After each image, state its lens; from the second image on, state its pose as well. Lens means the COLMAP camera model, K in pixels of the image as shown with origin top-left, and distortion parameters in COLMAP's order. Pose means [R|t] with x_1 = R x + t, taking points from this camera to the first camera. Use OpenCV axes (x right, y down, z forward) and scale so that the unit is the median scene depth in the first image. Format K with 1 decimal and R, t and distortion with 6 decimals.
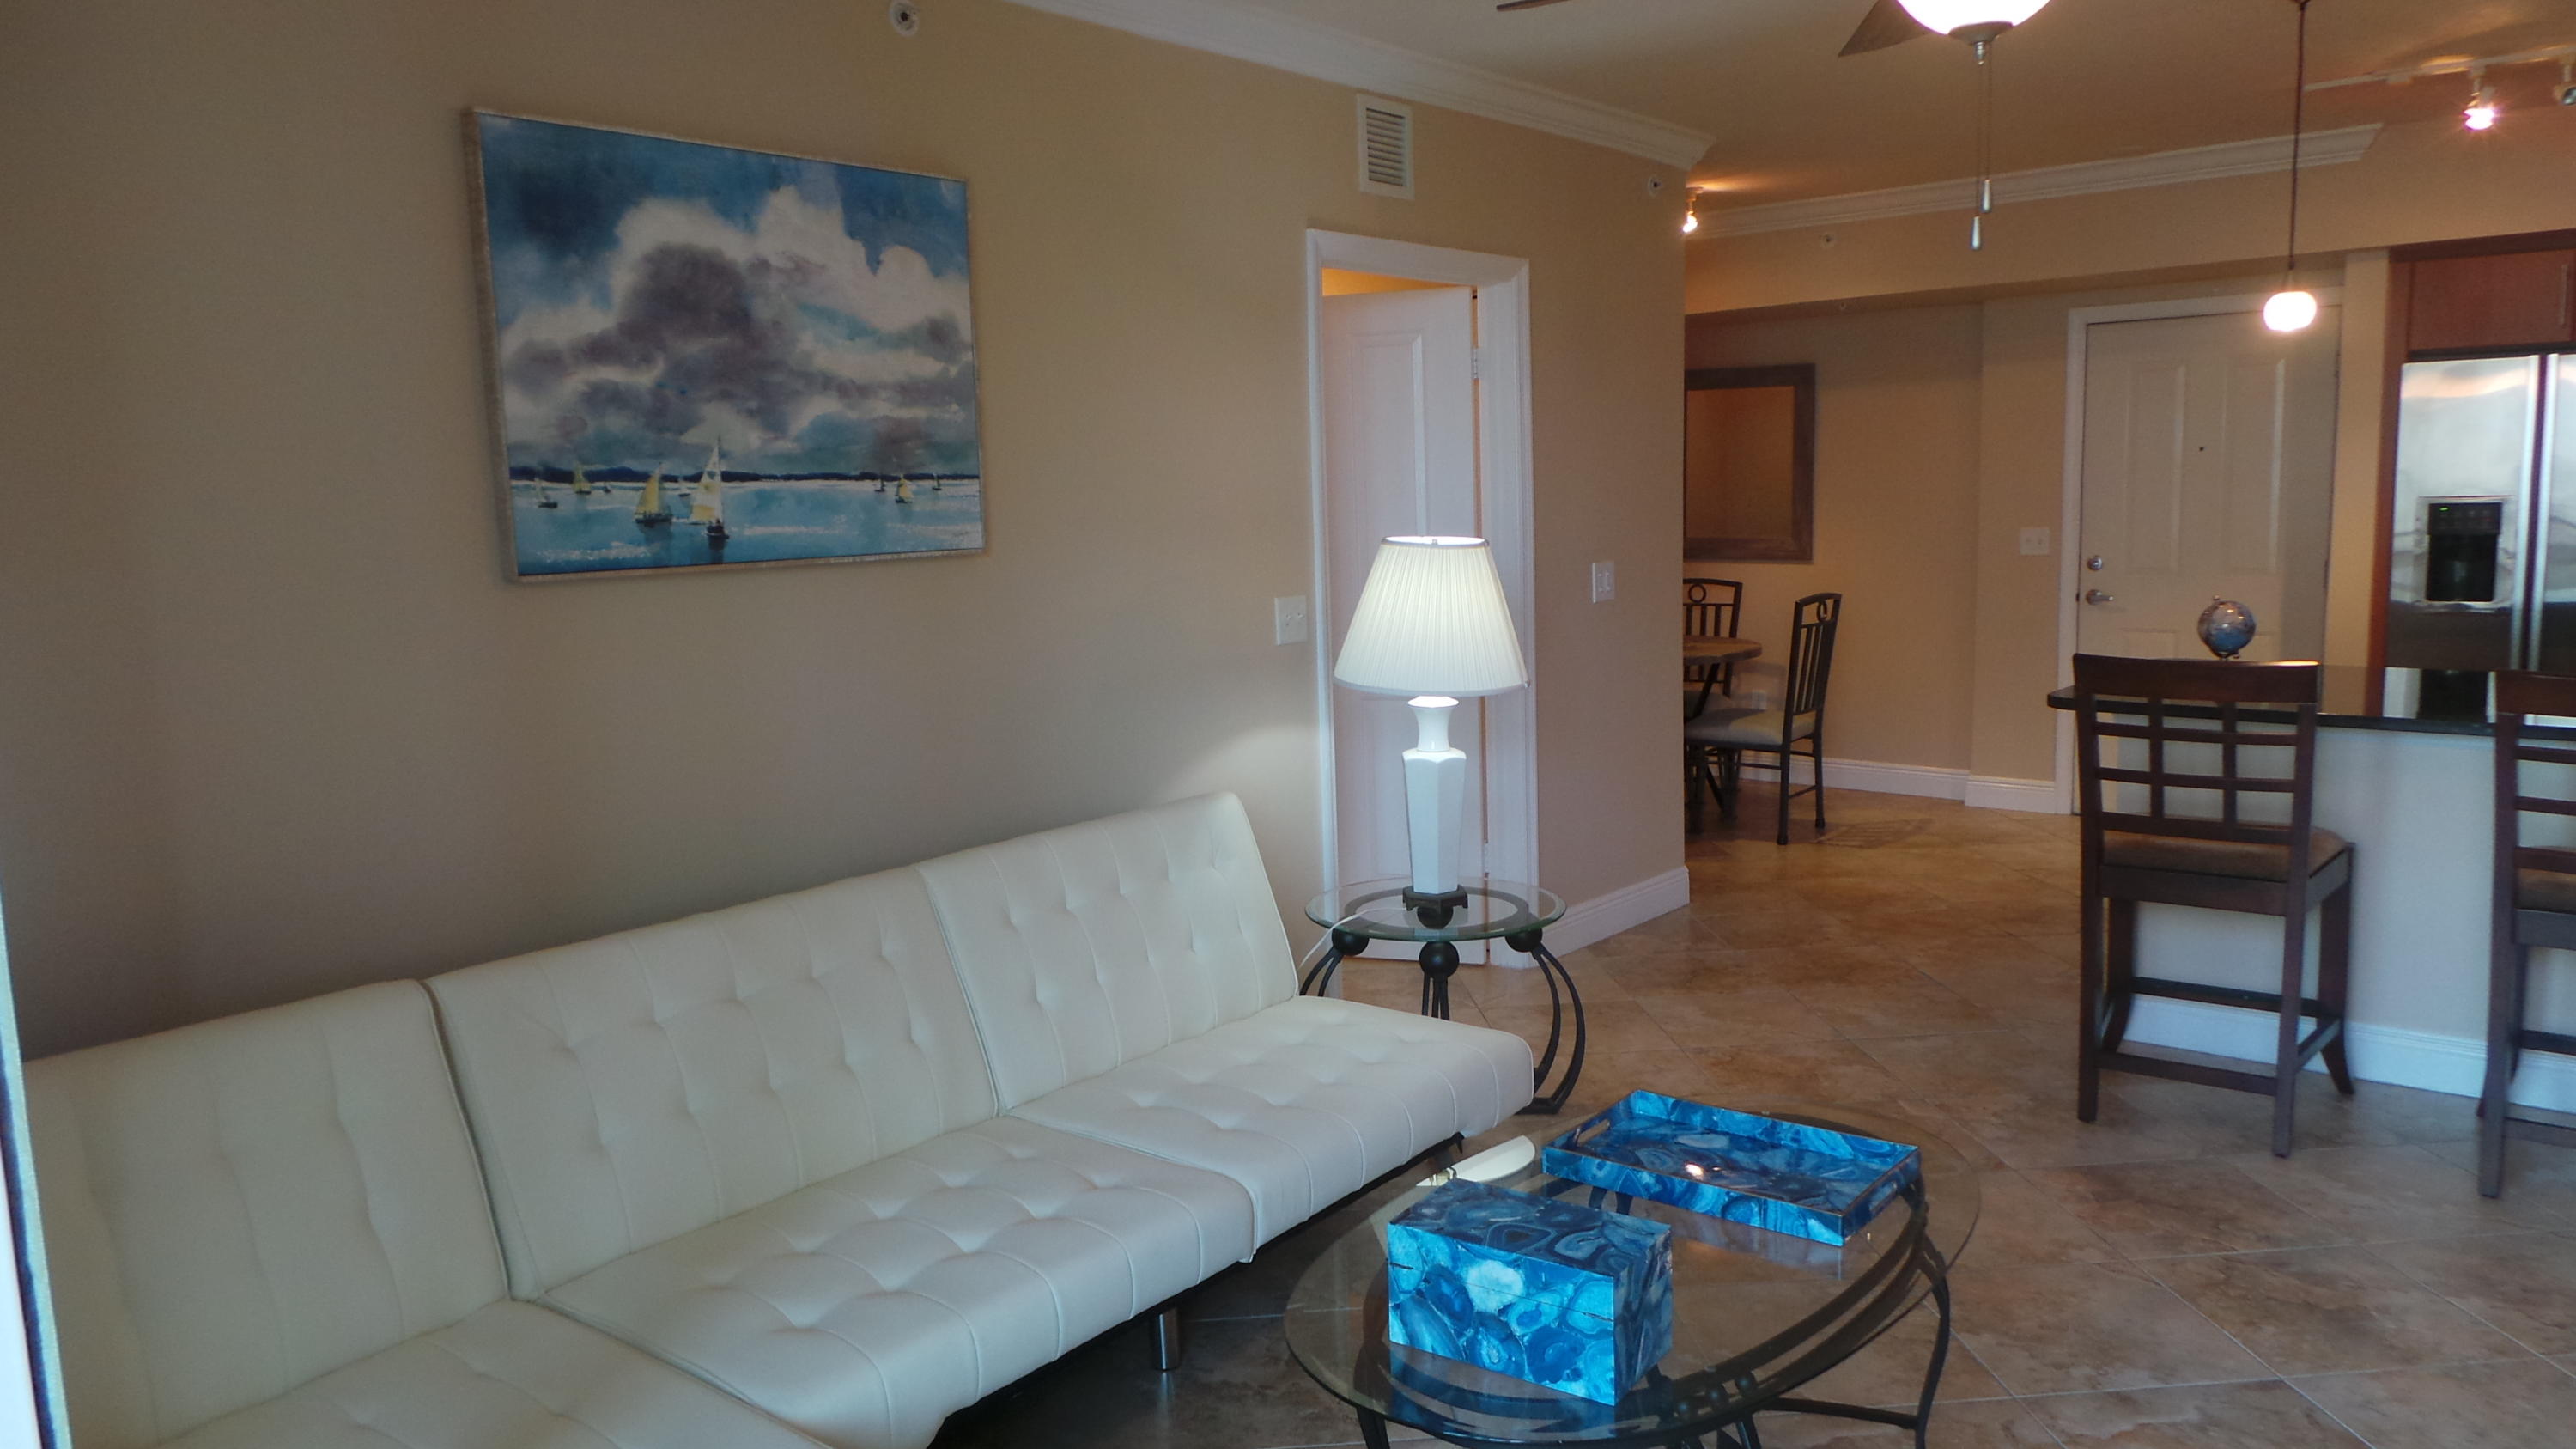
lens RADIAL K [[1798.0, 0, 1298.3], [0, 1798.0, 723.8], [0, 0, 1]] dist [-0.000483, 0.003537]
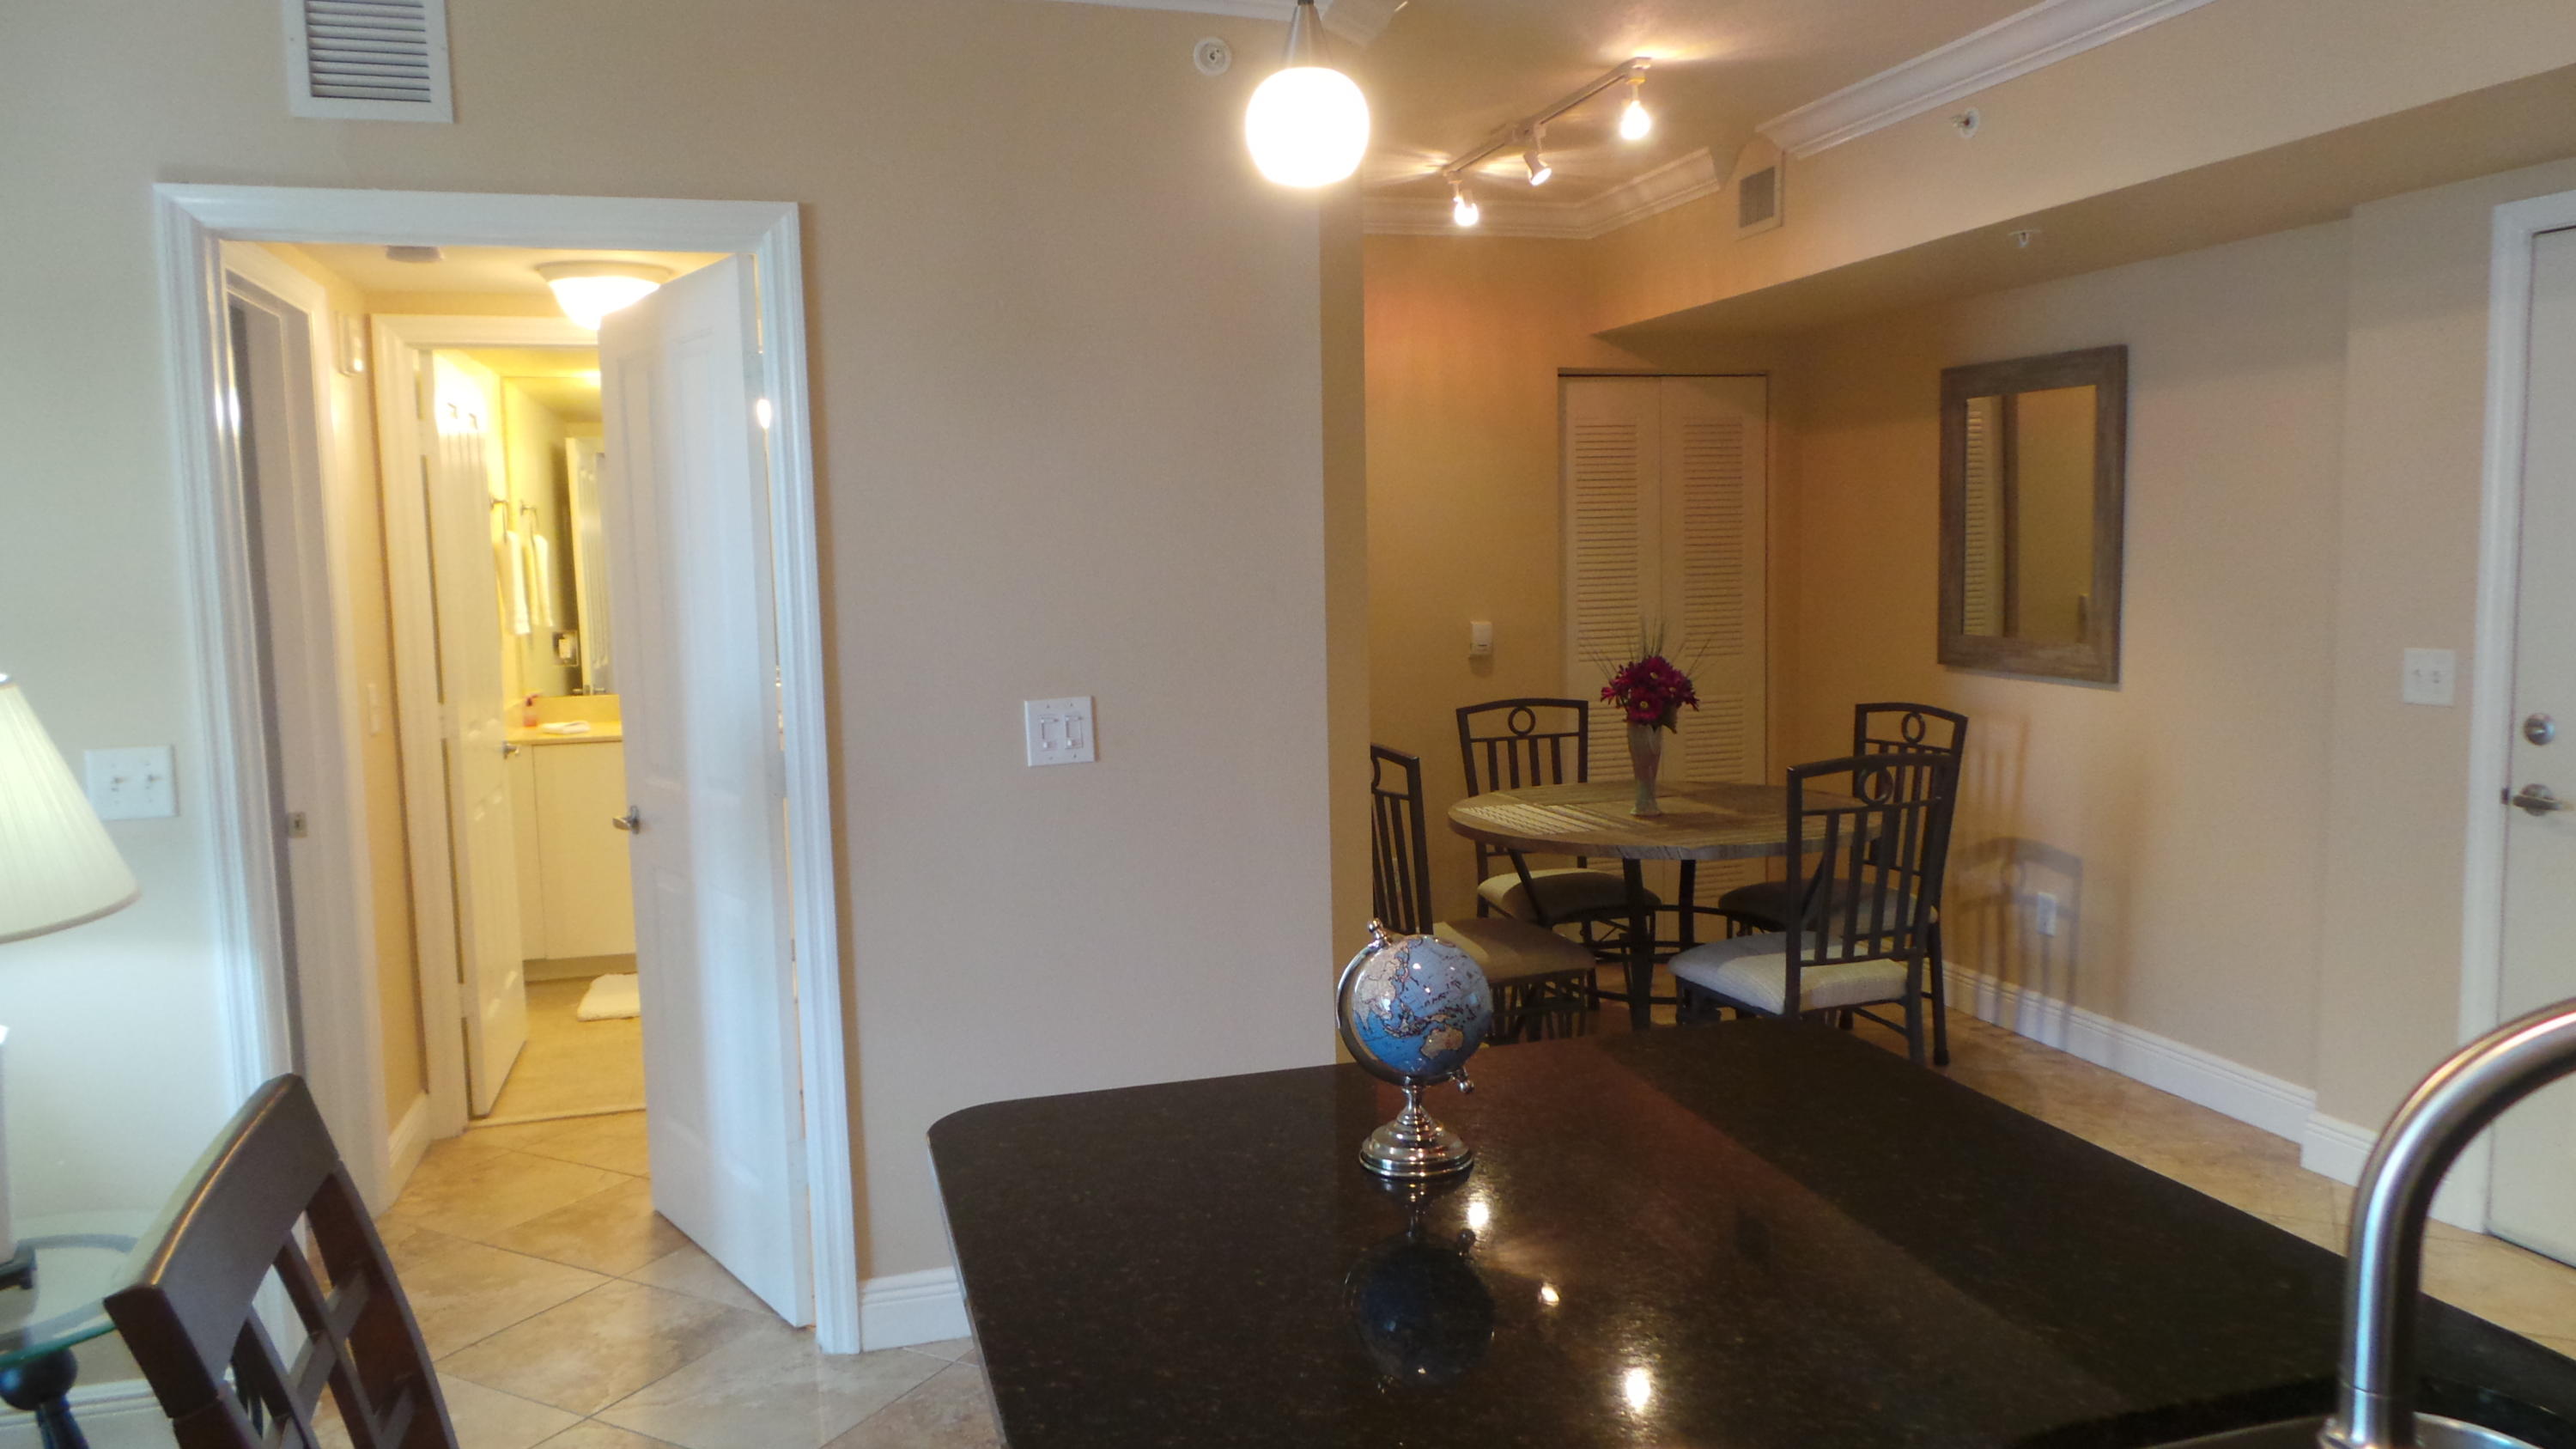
lens RADIAL K [[1798.0, 0, 1287.4], [0, 1798.0, 718.8], [0, 0, 1]] dist [-0.000483, 0.003537]
pose [[0.832425, 0.063319, -0.550509, 0.943543], [-0.073672, 0.997277, 0.003305, -0.152563], [0.549219, 0.037806, 0.834823, 0.915101]]
